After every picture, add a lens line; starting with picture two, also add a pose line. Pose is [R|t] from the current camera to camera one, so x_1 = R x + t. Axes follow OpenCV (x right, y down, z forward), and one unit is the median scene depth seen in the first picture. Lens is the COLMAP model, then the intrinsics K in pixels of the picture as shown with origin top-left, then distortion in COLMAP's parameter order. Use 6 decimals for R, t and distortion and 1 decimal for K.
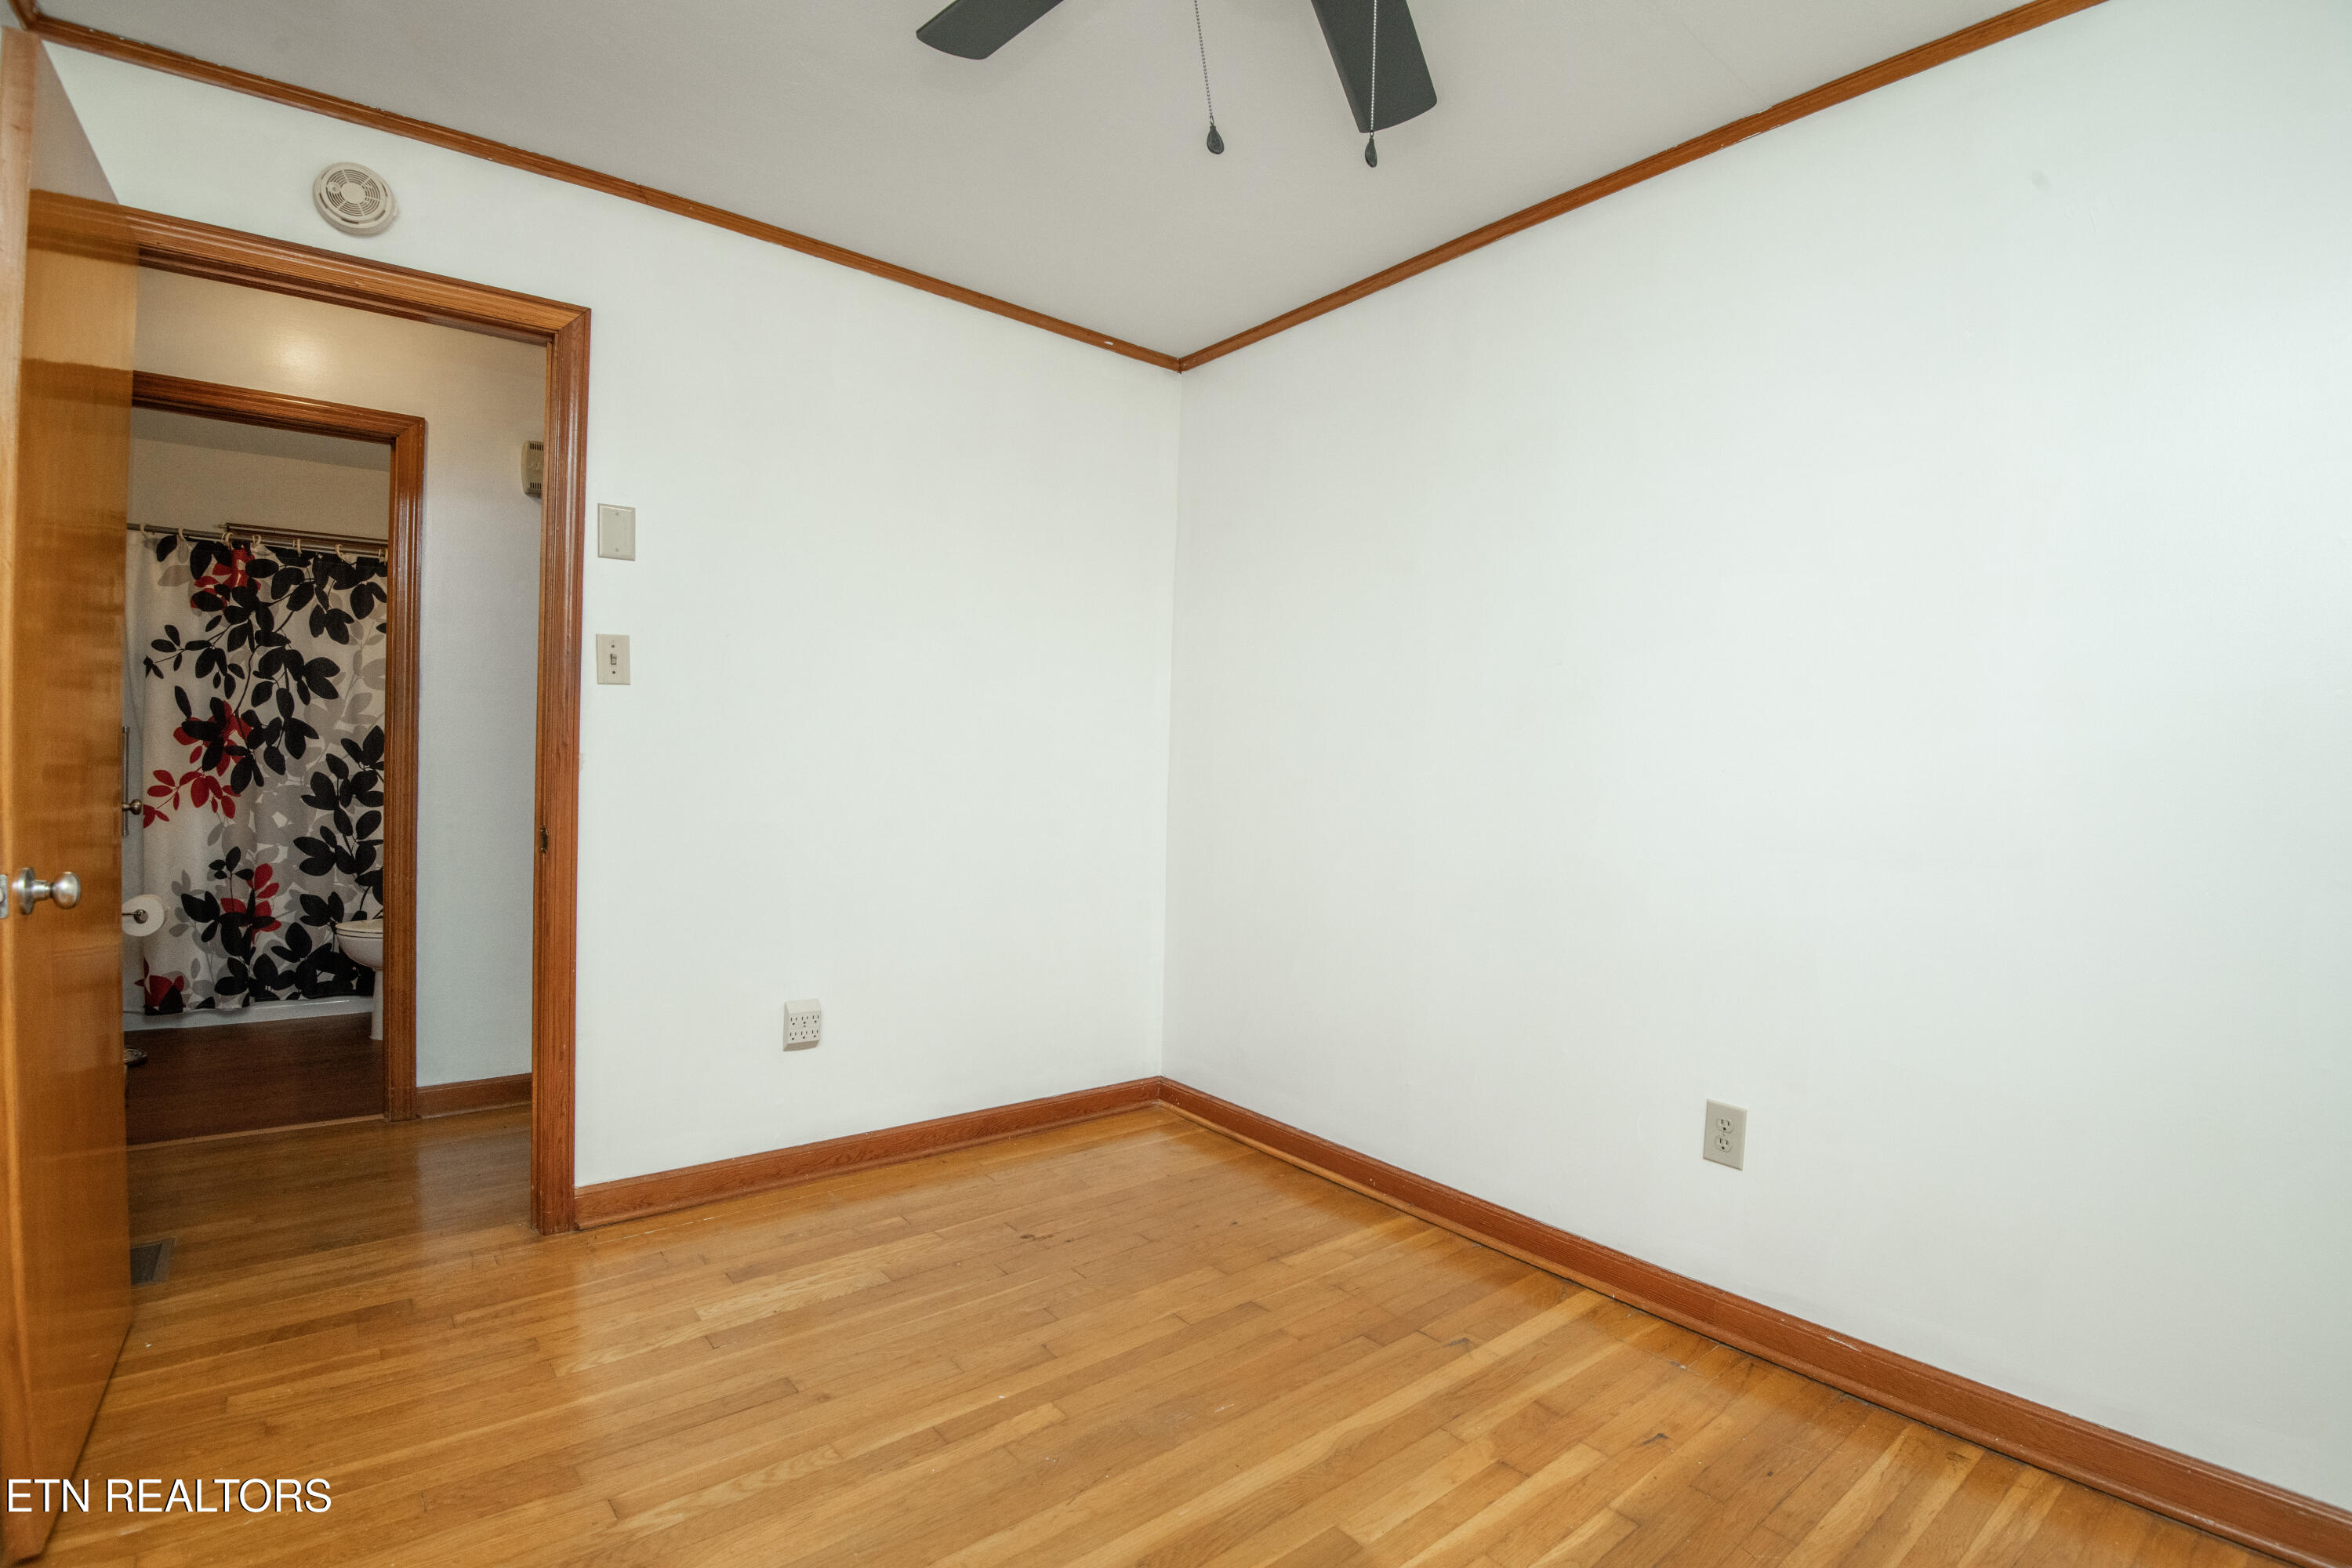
lens RADIAL K [[1087.4, 0, 1183.8], [0, 1087.4, 781.8], [0, 0, 1]] dist [-0.004438, -0.019886]
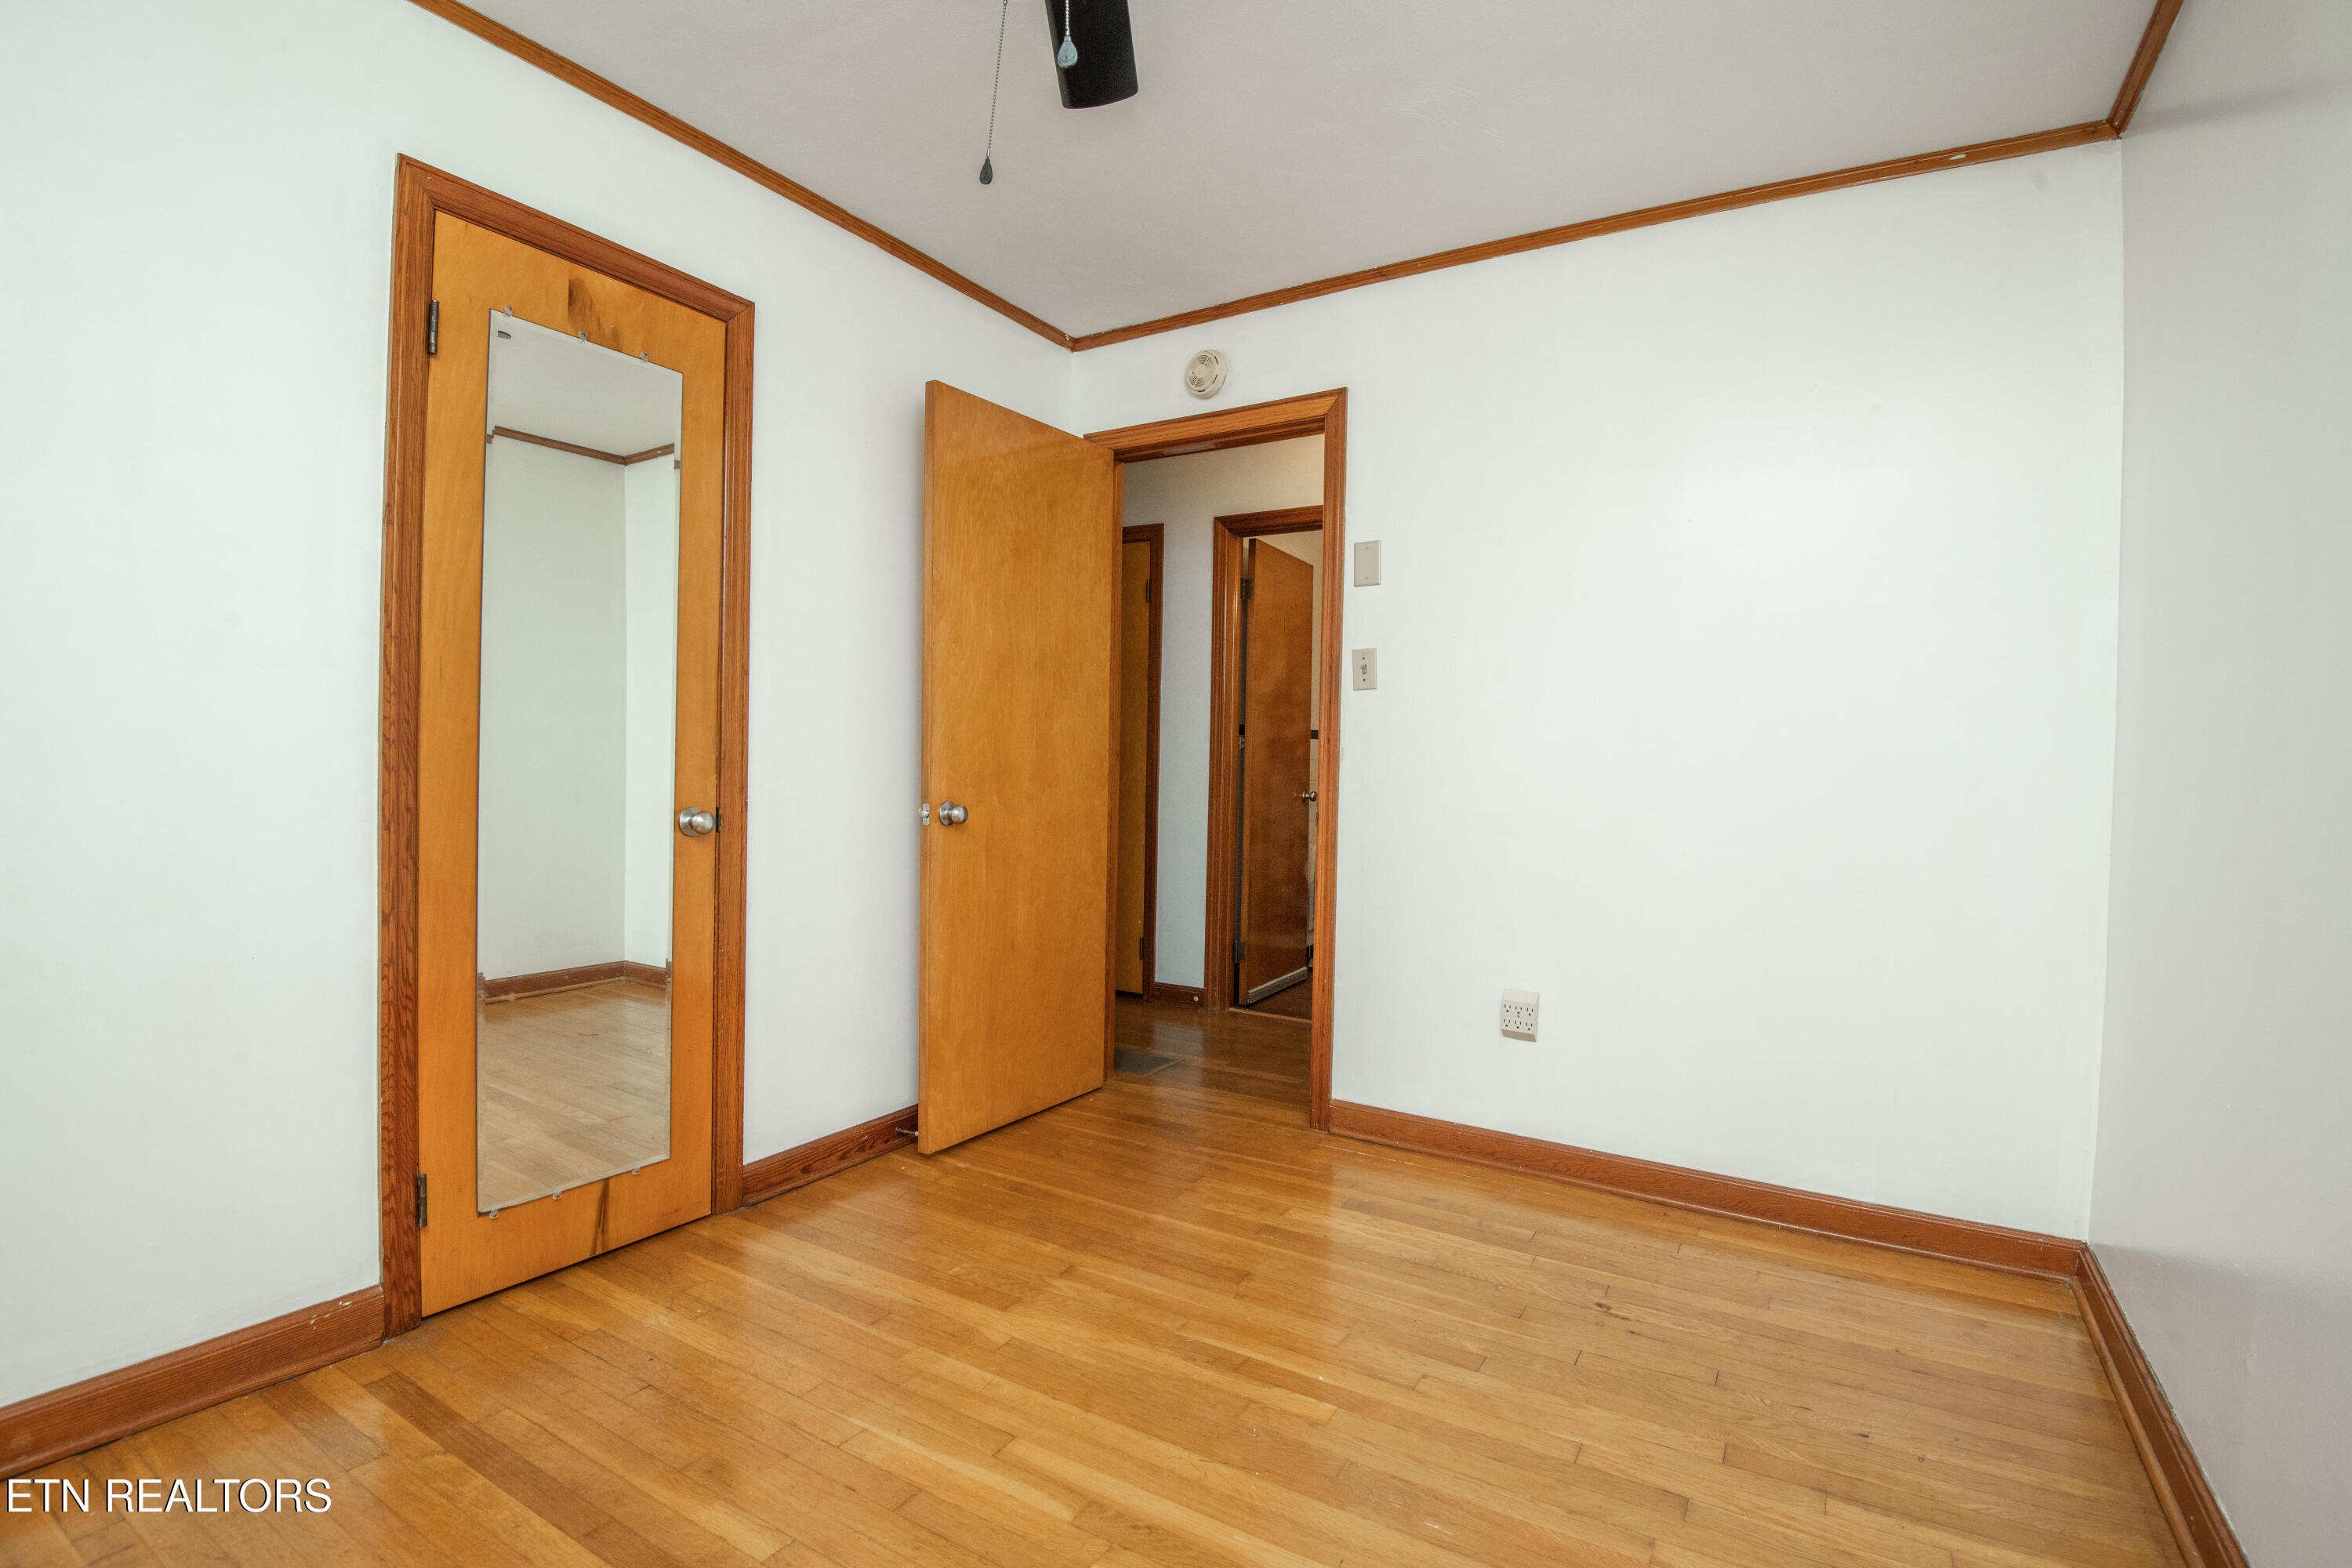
lens RADIAL K [[1087.4, 0, 1183.8], [0, 1087.4, 781.8], [0, 0, 1]] dist [-0.004438, -0.019886]
pose [[0.347361, 0.003629, -0.937724, 0.535182], [-0.025710, 0.999653, -0.005655, 0.024125], [0.937379, 0.026073, 0.347334, 0.393048]]
